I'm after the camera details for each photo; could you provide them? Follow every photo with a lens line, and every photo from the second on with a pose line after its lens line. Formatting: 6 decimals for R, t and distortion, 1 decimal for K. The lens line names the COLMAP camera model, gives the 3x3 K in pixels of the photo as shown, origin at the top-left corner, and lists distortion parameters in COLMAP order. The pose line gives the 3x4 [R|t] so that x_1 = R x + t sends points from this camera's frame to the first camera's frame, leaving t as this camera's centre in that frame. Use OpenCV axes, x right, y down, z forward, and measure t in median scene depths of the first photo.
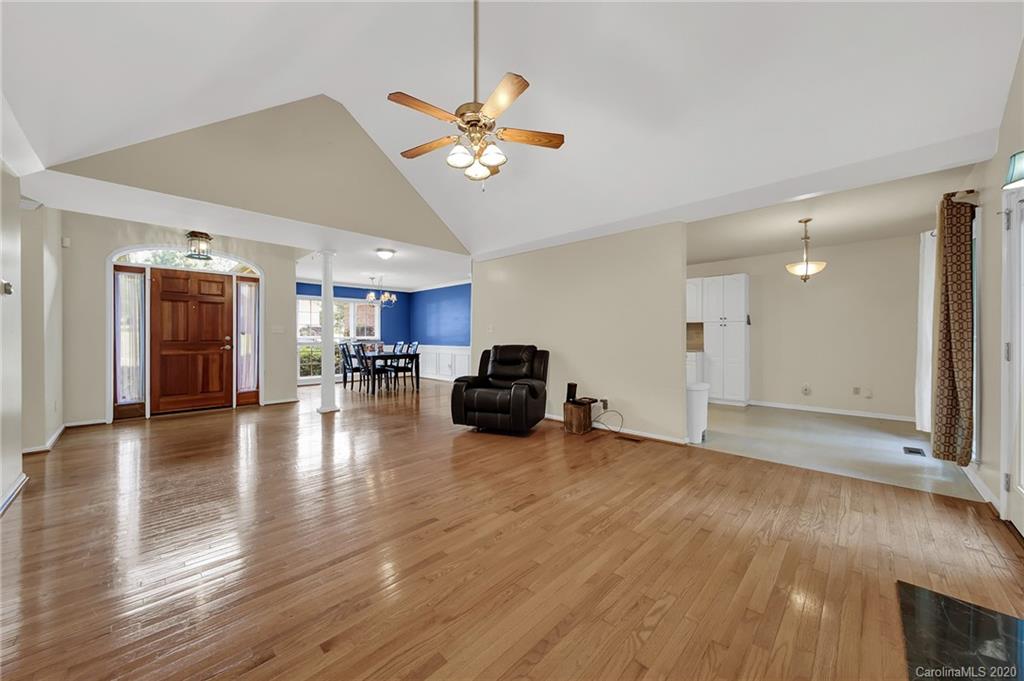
lens RADIAL K [[366.4, 0, 508.7], [0, 366.4, 336.7], [0, 0, 1]] dist [0.000926, -0.001508]
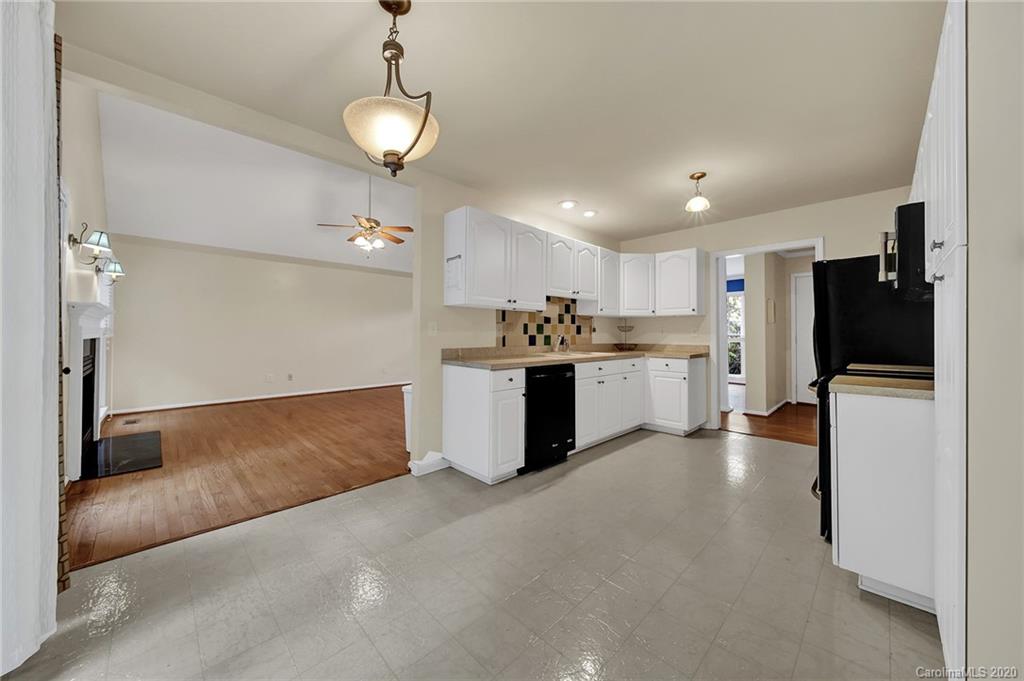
lens RADIAL K [[366.4, 0, 511.8], [0, 366.4, 328.2], [0, 0, 1]] dist [0.000926, -0.001508]
pose [[-0.021885, -0.012386, -0.999684, 0.879931], [-0.004757, 0.999913, -0.012284, -0.000518], [0.999749, 0.004486, -0.021942, 0.856145]]
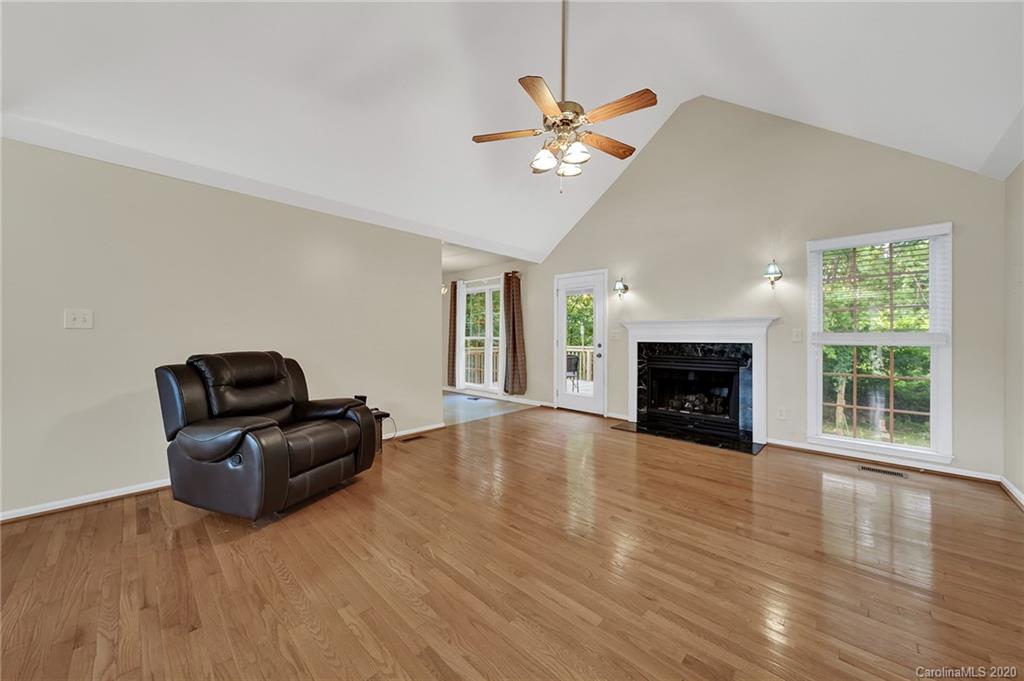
lens RADIAL K [[366.4, 0, 510.9], [0, 366.4, 336.4], [0, 0, 1]] dist [0.000926, -0.001508]
pose [[-0.002841, -0.000167, 0.999996, -0.511730], [0.001945, 0.999998, 0.000172, -0.003126], [-0.999994, 0.001945, -0.002841, 0.537835]]
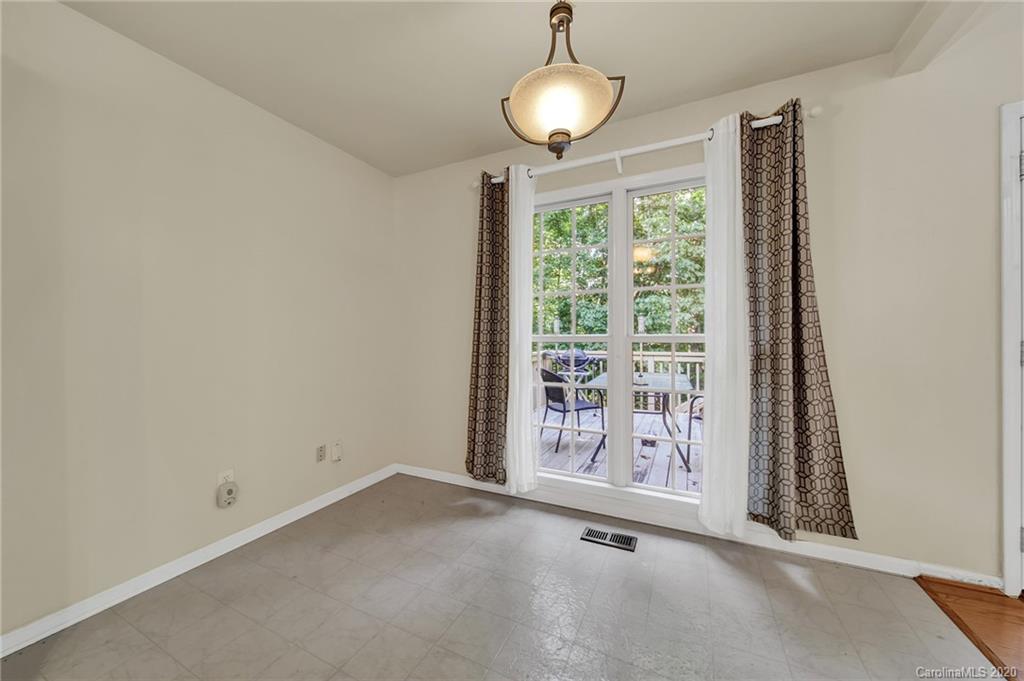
lens RADIAL K [[366.4, 0, 513.5], [0, 366.4, 337.4], [0, 0, 1]] dist [0.000926, -0.001508]
pose [[-0.313078, 0.003619, 0.949721, 0.403801], [0.005611, 0.999982, -0.001961, 0.002022], [-0.949711, 0.004715, -0.313093, 0.865941]]
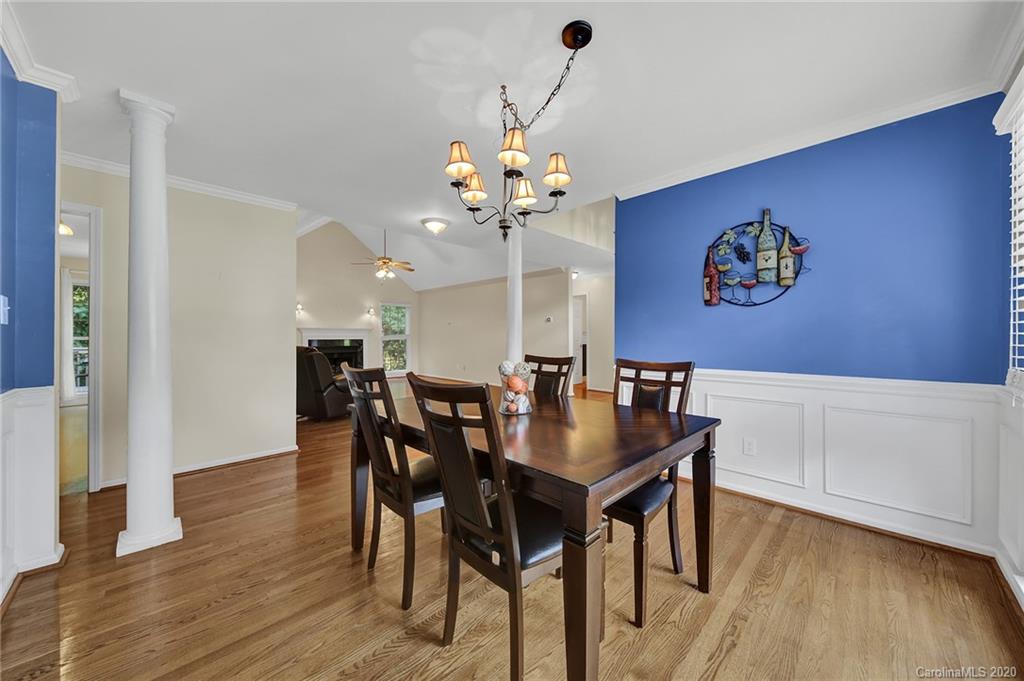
lens RADIAL K [[366.4, 0, 513.5], [0, 366.4, 339.5], [0, 0, 1]] dist [0.000926, -0.001508]
pose [[-0.999952, -0.000022, 0.009801, -0.521349], [0.000084, 0.999942, 0.010814, -0.005930], [-0.009801, 0.010815, -0.999893, 1.789540]]
